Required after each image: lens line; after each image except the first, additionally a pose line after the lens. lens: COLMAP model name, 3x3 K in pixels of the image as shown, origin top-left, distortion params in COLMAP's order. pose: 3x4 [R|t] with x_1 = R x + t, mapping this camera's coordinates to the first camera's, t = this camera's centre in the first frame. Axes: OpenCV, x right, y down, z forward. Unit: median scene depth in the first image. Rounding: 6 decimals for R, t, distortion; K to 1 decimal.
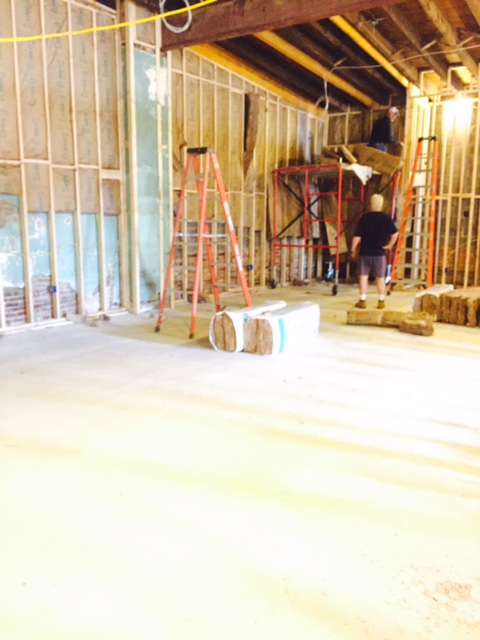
lens RADIAL K [[545.3, 0, 247.7], [0, 545.3, 320.2], [0, 0, 1]] dist [0.092418, -0.127755]
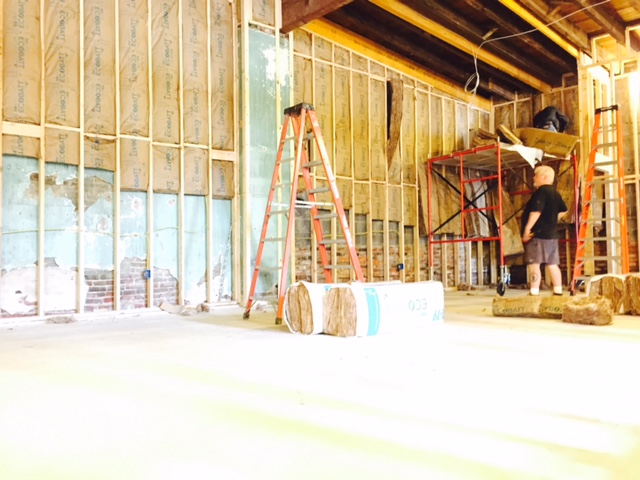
lens RADIAL K [[547.4, 0, 320.1], [0, 547.4, 238.3], [0, 0, 1]] dist [0.091303, -0.119111]
pose [[0.971607, -0.030690, -0.234604, 0.100445], [-0.019665, 0.977646, -0.209334, 0.051643], [0.235784, 0.208004, 0.949284, 0.146984]]
